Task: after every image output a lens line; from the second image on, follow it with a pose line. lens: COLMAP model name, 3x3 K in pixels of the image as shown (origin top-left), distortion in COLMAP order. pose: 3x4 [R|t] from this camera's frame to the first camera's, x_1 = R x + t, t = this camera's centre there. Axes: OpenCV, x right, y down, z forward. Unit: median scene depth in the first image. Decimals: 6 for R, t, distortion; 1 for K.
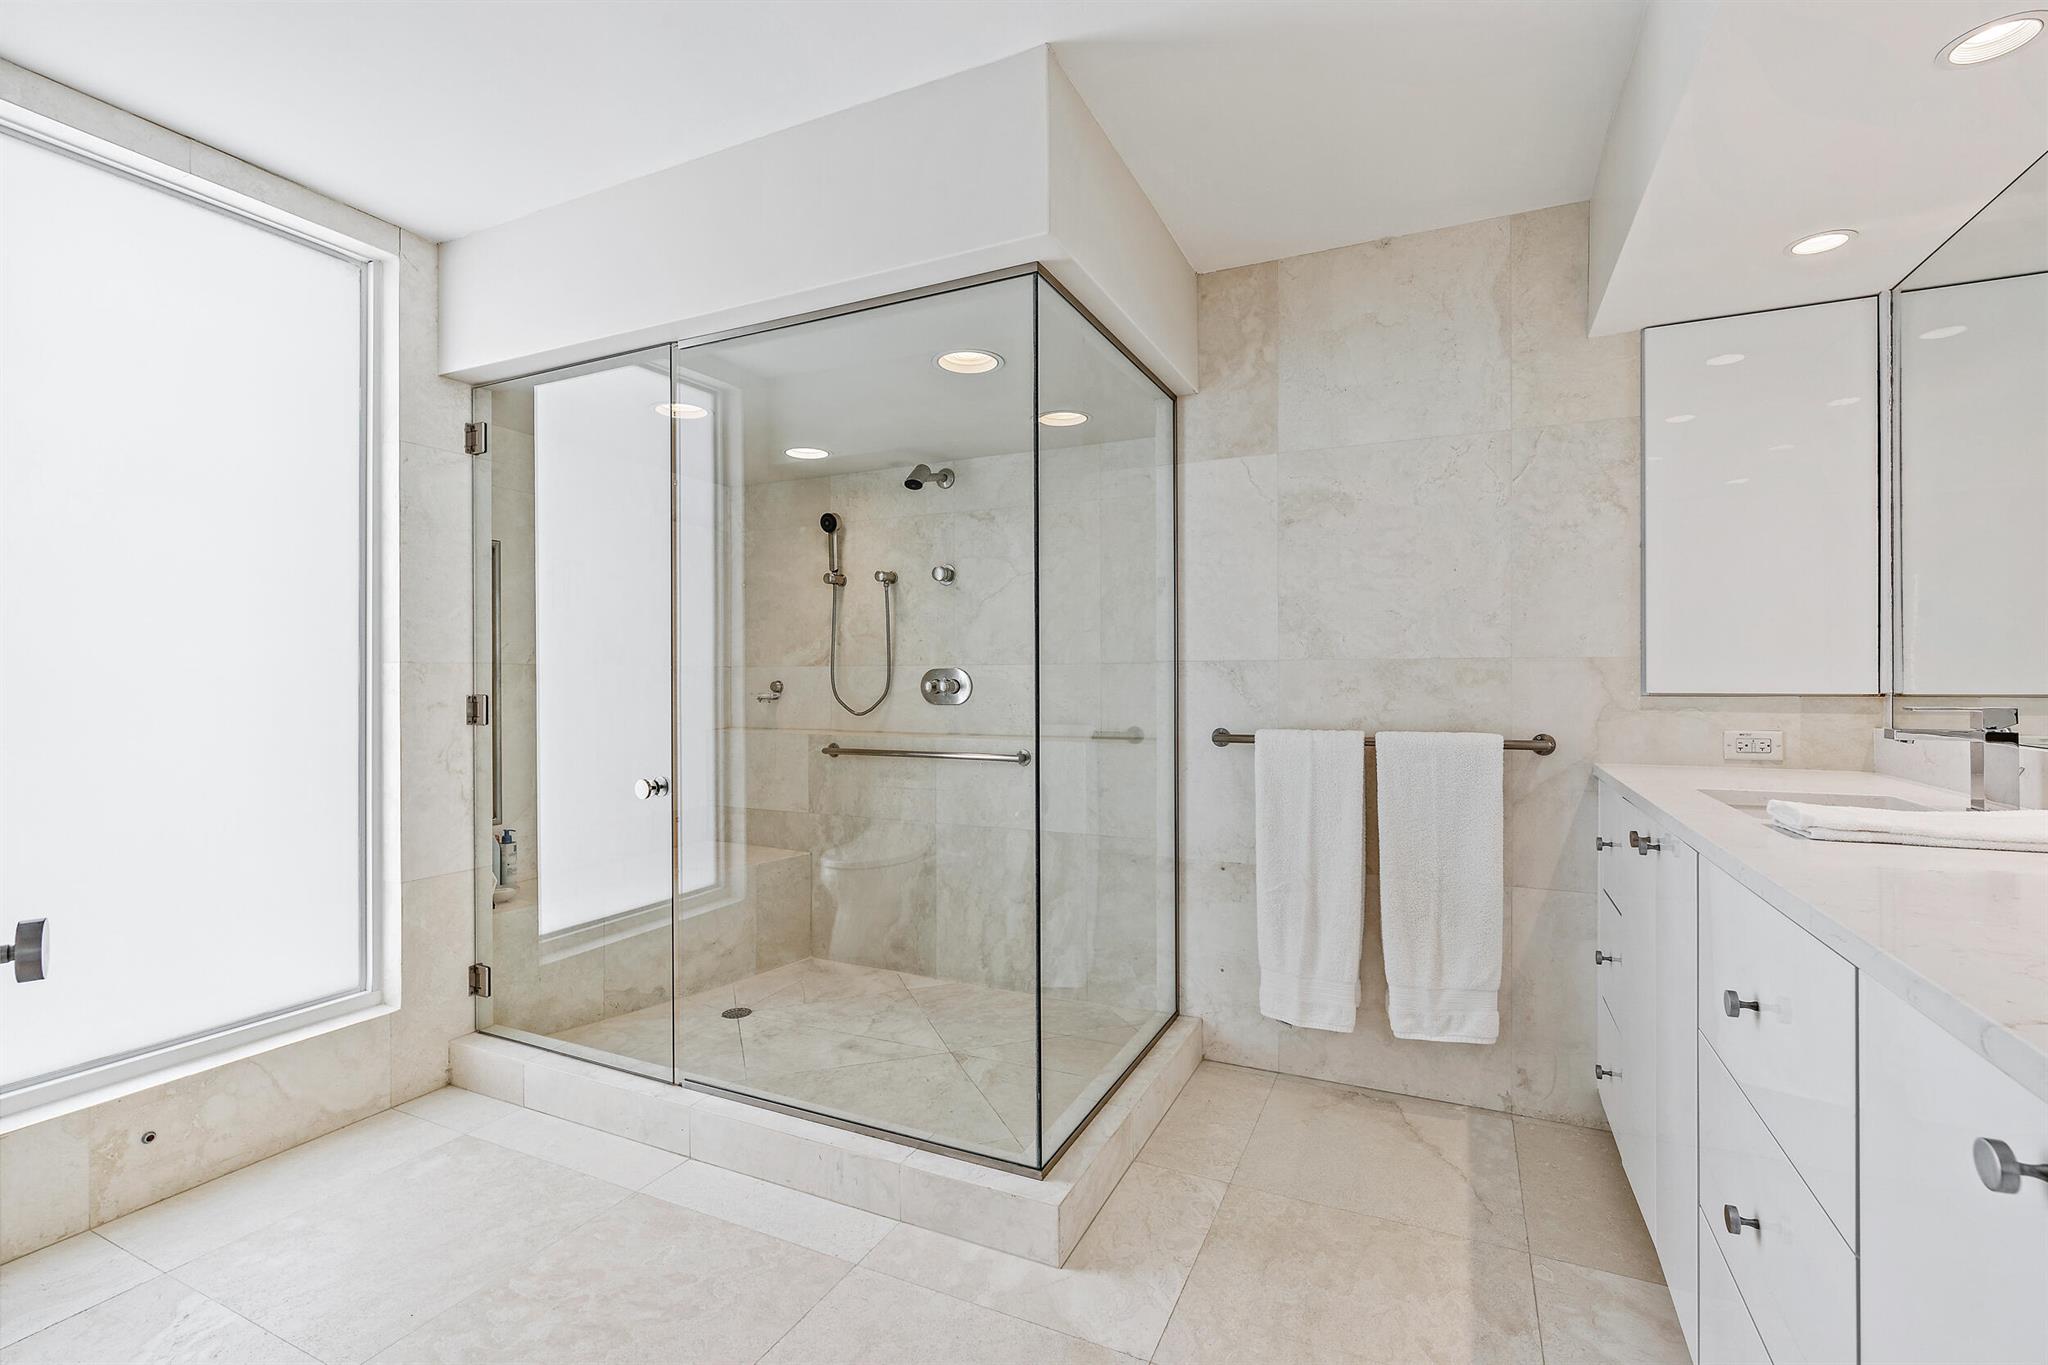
lens RADIAL K [[922.9, 0, 1022.3], [0, 922.9, 675.5], [0, 0, 1]] dist [-0.005984, 0.001991]
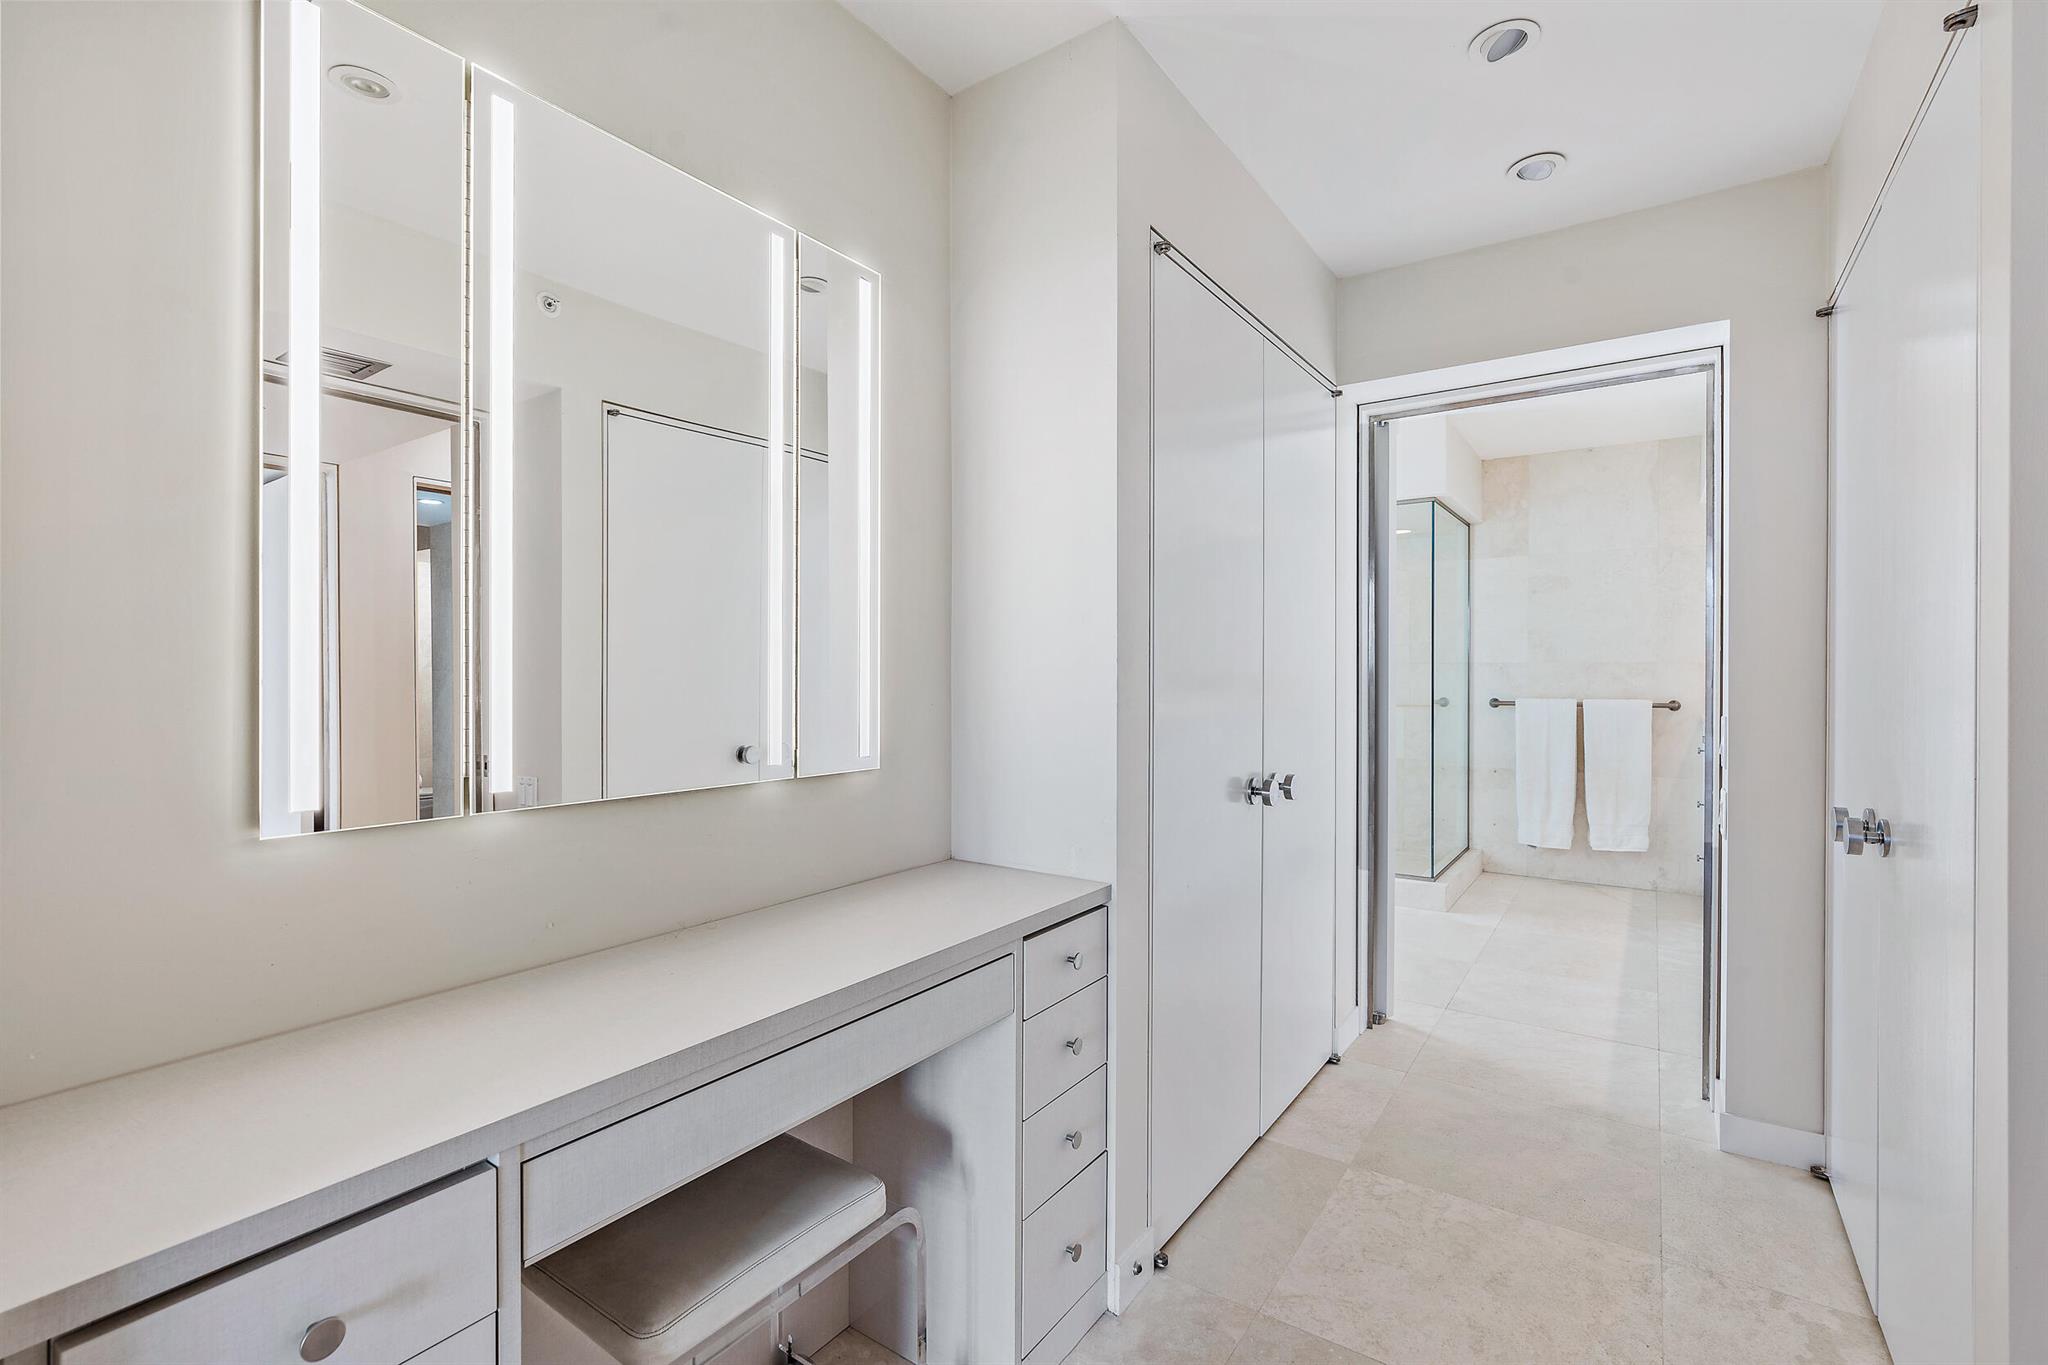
lens RADIAL K [[922.9, 0, 1022.3], [0, 922.9, 675.5], [0, 0, 1]] dist [-0.005984, 0.001991]
pose [[0.986412, 0.003408, -0.164255, -0.472686], [-0.002077, 0.999964, 0.008276, -0.004129], [0.164277, -0.007823, 0.986383, -1.131207]]
